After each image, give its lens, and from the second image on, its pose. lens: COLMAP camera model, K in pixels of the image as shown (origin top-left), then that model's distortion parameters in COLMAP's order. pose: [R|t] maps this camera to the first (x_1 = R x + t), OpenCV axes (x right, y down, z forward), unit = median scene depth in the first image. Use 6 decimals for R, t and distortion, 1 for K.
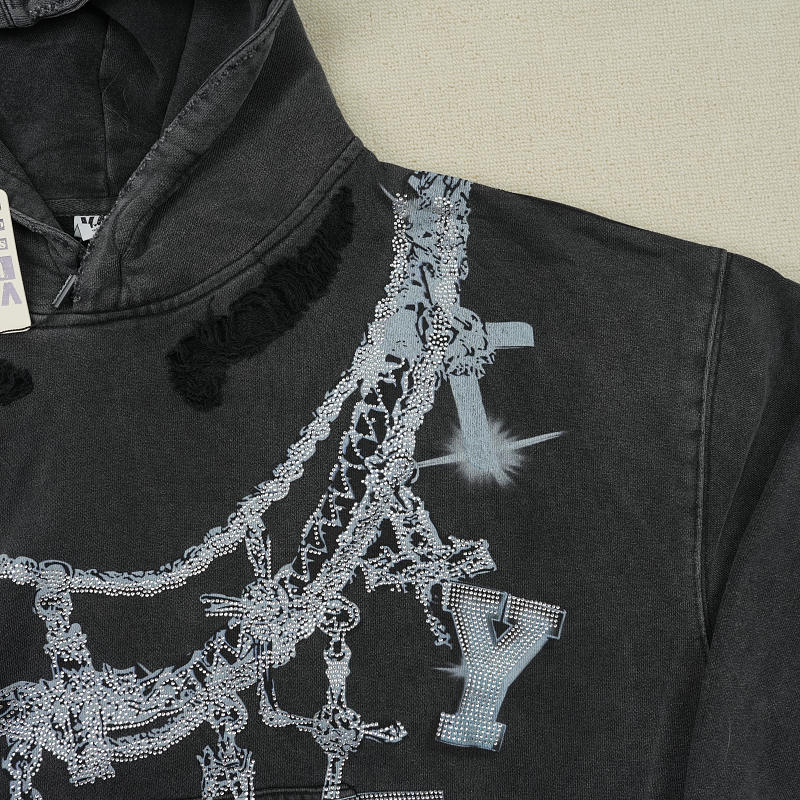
lens RADIAL K [[838.3, 0, 401.2], [0, 838.3, 403.5], [0, 0, 1]] dist [-0.008292, 0.000000]
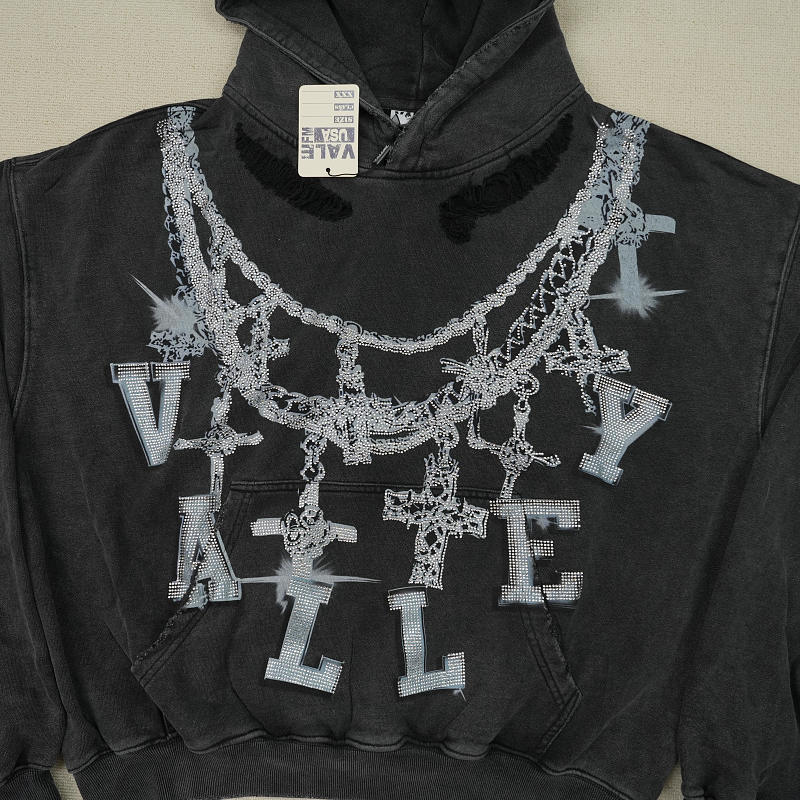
lens RADIAL K [[838.3, 0, 399.7], [0, 838.3, 399.3], [0, 0, 1]] dist [-0.008292, 0.000000]
pose [[0.988381, 0.147458, -0.036880, -0.243777], [-0.147810, 0.988991, -0.007008, 0.323883], [0.035440, 0.012378, 0.999295, -0.561346]]
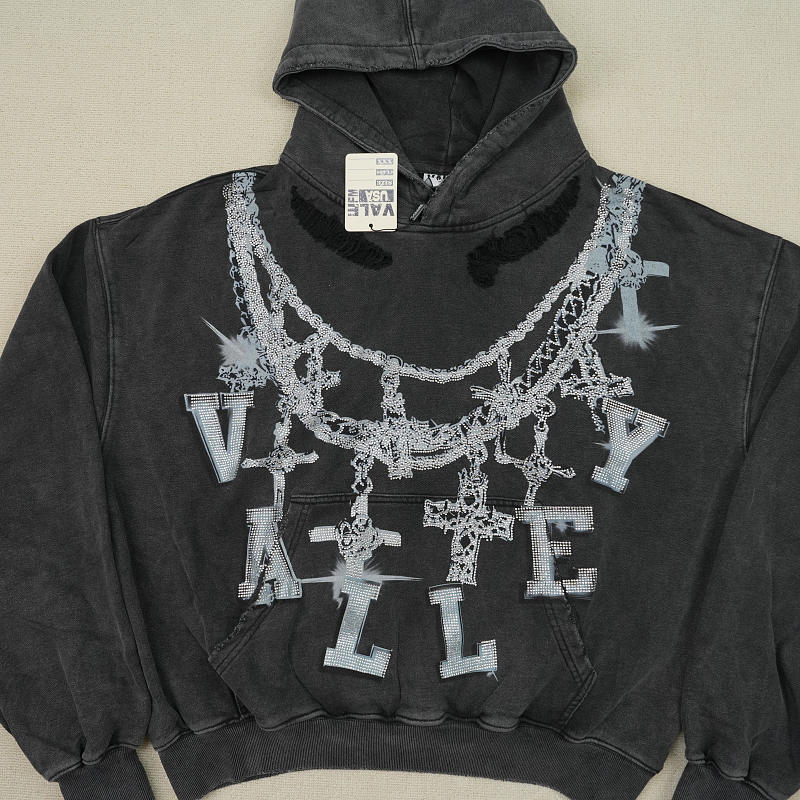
lens RADIAL K [[838.3, 0, 401.3], [0, 838.3, 400.3], [0, 0, 1]] dist [-0.008292, 0.000000]
pose [[0.990718, 0.133505, -0.025586, -0.334846], [-0.134317, 0.990383, -0.033164, 0.336809], [0.020913, 0.036293, 0.999122, -0.813345]]
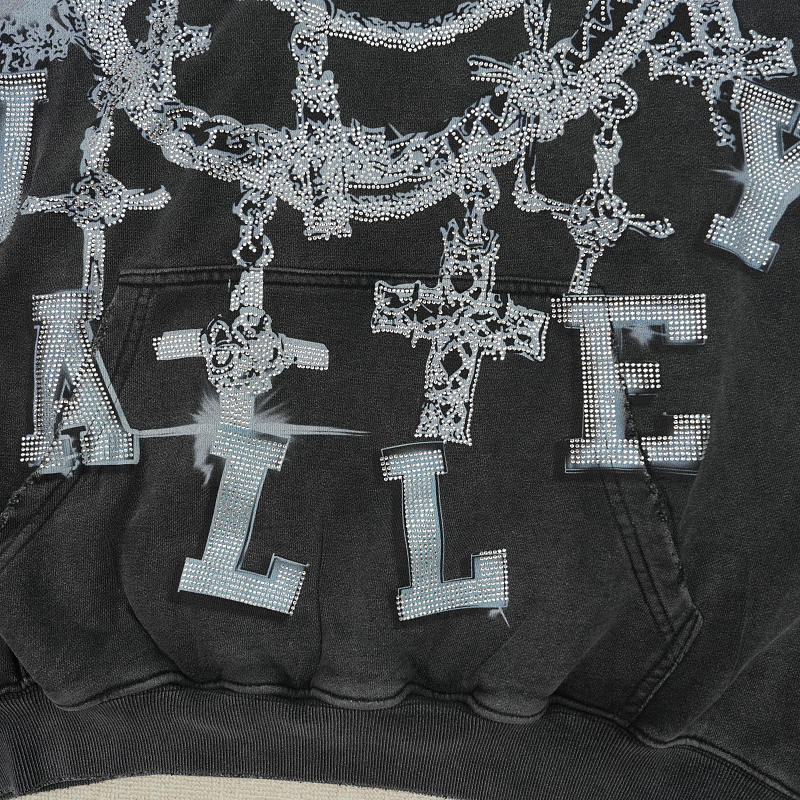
lens RADIAL K [[838.3, 0, 396.5], [0, 838.3, 397.3], [0, 0, 1]] dist [-0.008292, 0.000000]
pose [[0.988153, 0.147608, -0.042008, -0.221859], [-0.143874, 0.986261, 0.081180, 0.528668], [0.053414, -0.074174, 0.995814, 0.057405]]
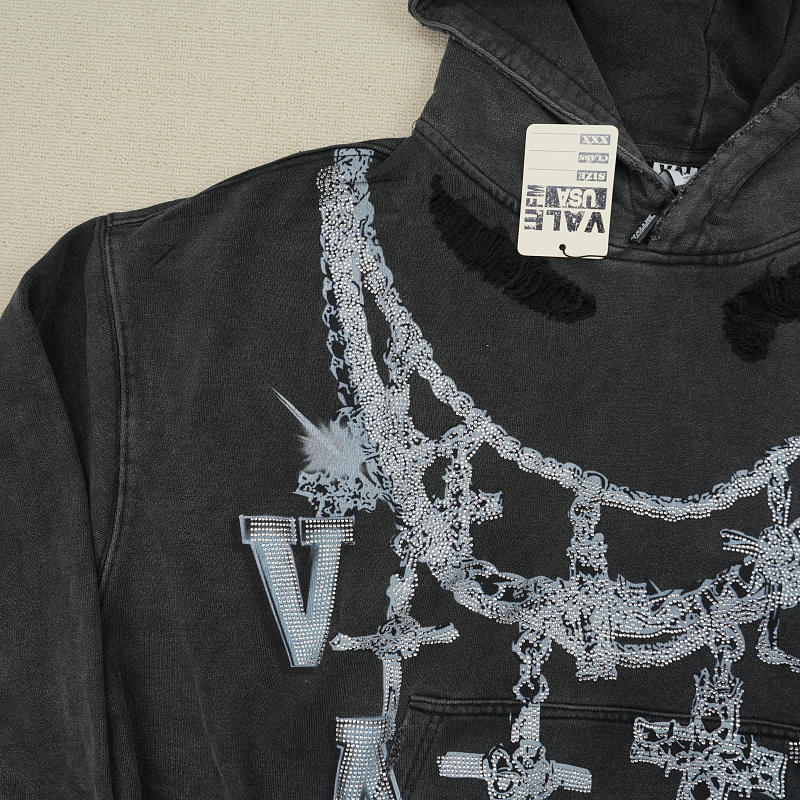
lens RADIAL K [[838.3, 0, 402.0], [0, 838.3, 402.8], [0, 0, 1]] dist [-0.008292, 0.000000]
pose [[0.981814, 0.182135, -0.053559, -0.608418], [-0.182111, 0.983263, 0.005370, 0.137025], [0.053640, 0.004482, 0.998550, -0.094433]]
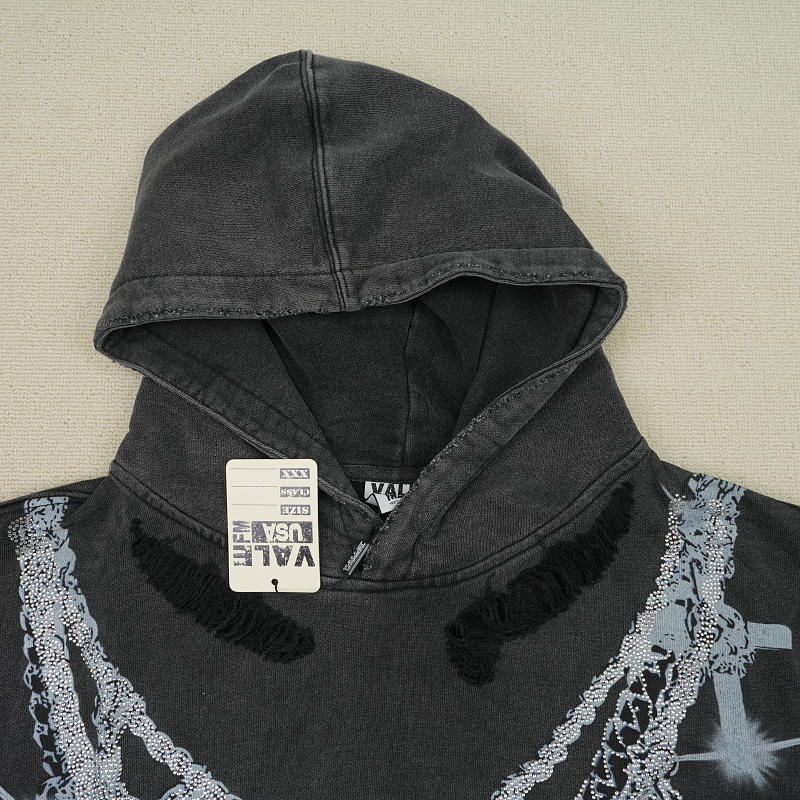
lens RADIAL K [[838.3, 0, 405.3], [0, 838.3, 403.6], [0, 0, 1]] dist [-0.008292, 0.000000]
pose [[0.995069, 0.098082, 0.014733, -0.374232], [-0.096248, 0.990784, -0.095310, -0.230253], [-0.023945, 0.093422, 0.995339, -0.058754]]
